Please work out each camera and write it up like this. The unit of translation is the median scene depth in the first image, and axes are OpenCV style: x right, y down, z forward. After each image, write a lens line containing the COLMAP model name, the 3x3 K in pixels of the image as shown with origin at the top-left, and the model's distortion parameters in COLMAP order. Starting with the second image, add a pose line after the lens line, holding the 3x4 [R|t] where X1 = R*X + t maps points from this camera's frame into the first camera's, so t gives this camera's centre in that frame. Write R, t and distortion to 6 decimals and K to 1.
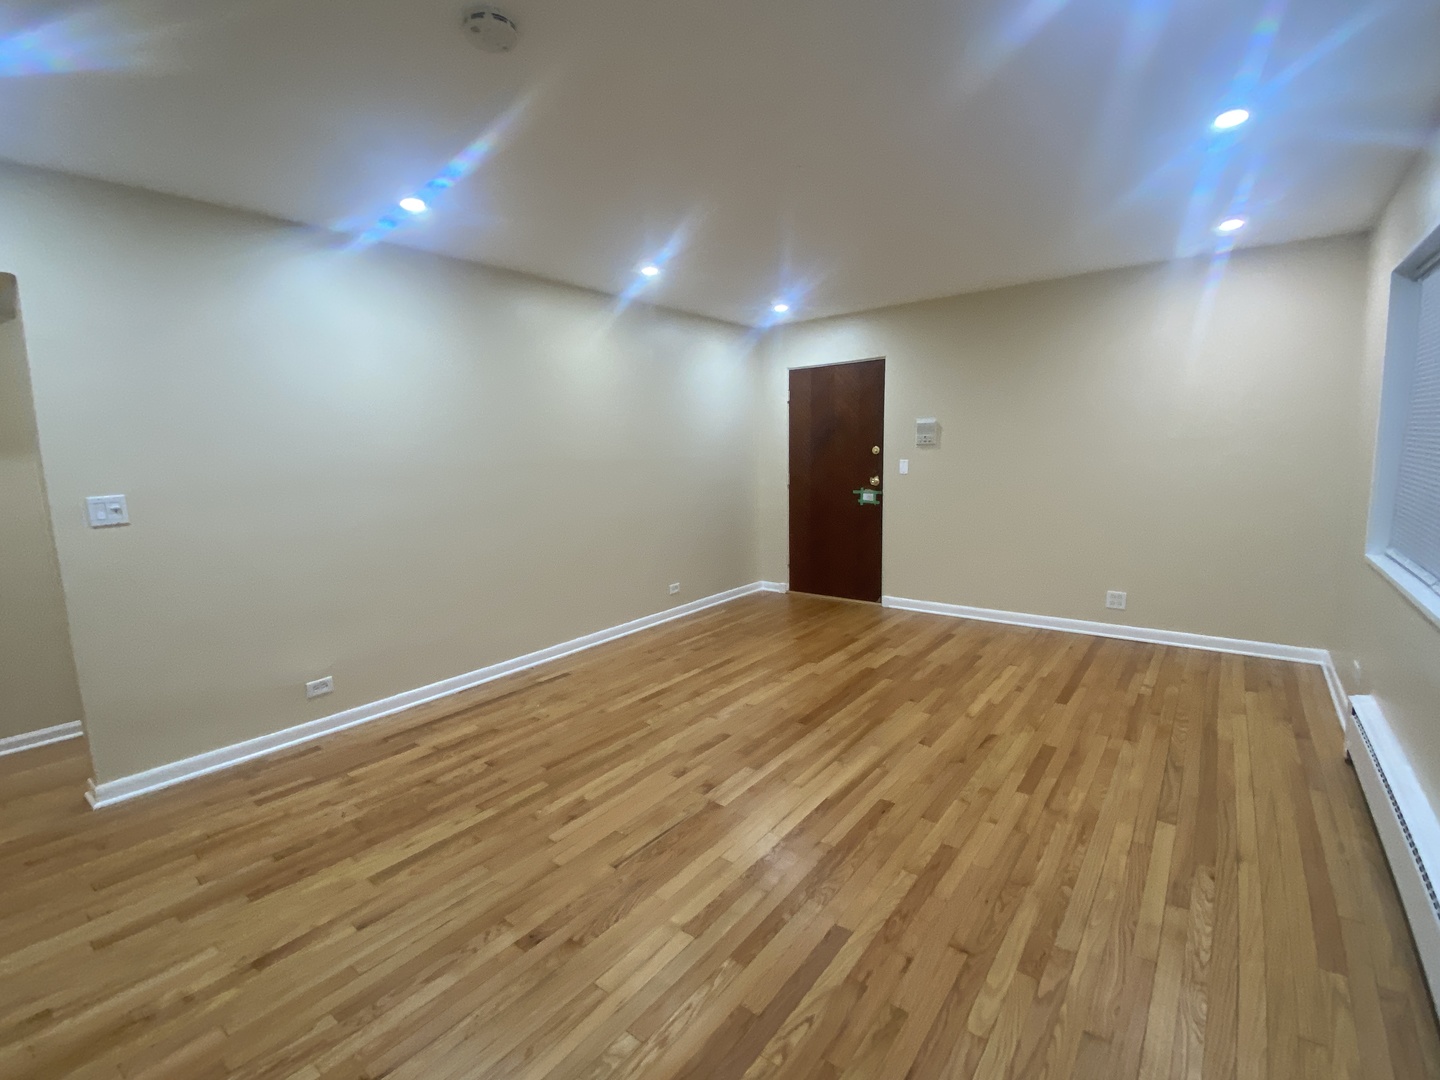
lens RADIAL K [[634.0, 0, 722.1], [0, 634.0, 538.2], [0, 0, 1]] dist [-0.001069, -0.000618]
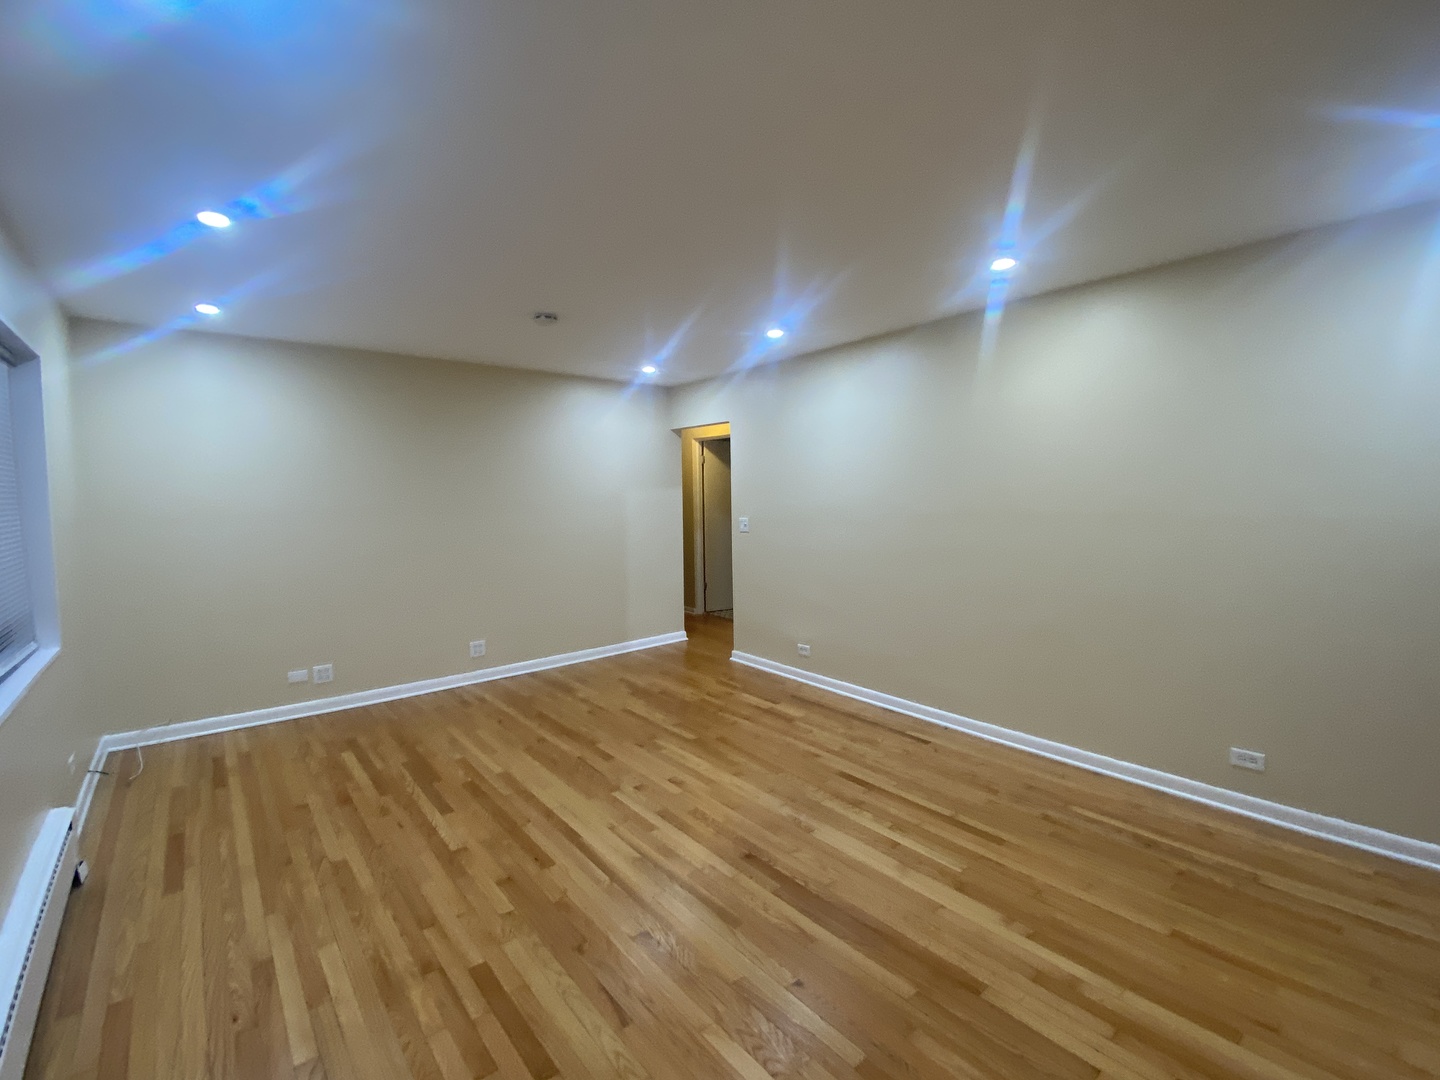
lens RADIAL K [[634.0, 0, 722.1], [0, 634.0, 538.2], [0, 0, 1]] dist [-0.001069, -0.000618]
pose [[-0.196332, 0.104777, -0.974923, 1.034592], [-0.125522, 0.983408, 0.130966, -0.245831], [0.972470, 0.148088, -0.179923, 1.242115]]
